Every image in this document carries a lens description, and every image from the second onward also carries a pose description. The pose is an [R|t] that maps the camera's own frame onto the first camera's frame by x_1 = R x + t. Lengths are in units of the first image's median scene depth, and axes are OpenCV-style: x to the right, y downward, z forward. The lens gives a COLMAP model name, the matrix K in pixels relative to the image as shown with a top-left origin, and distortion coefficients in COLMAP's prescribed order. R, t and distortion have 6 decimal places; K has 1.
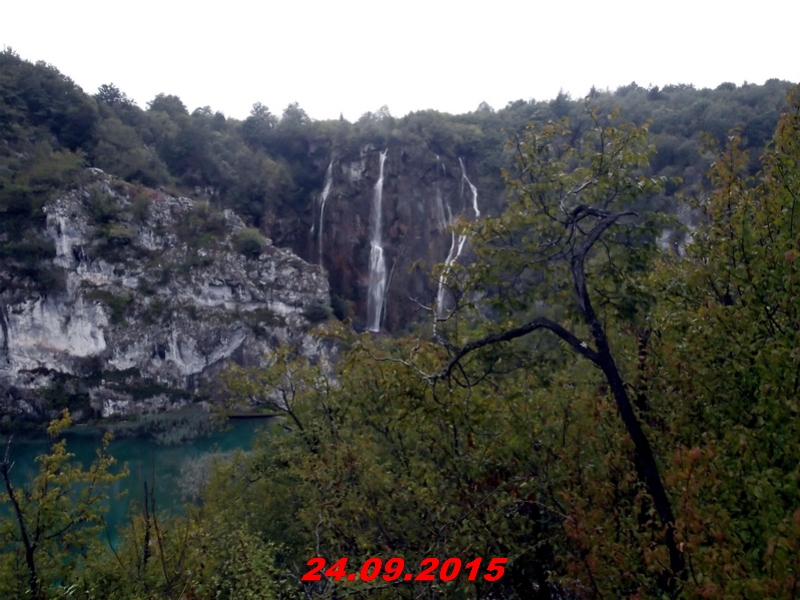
lens RADIAL K [[672.6, 0, 400.0], [0, 672.6, 300.0], [0, 0, 1]] dist [-0.034723, 0.005271]
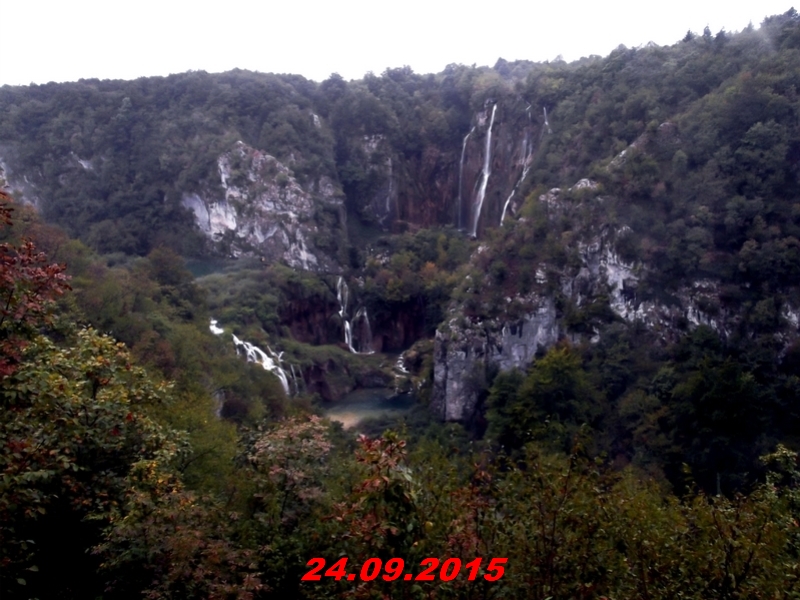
lens RADIAL K [[672.6, 0, 400.0], [0, 672.6, 300.0], [0, 0, 1]] dist [-0.034723, 0.005271]
pose [[0.728856, 0.161820, -0.665269, 1.419681], [-0.061064, 0.983160, 0.172242, -0.100529], [0.681938, -0.084916, 0.726464, -0.236331]]
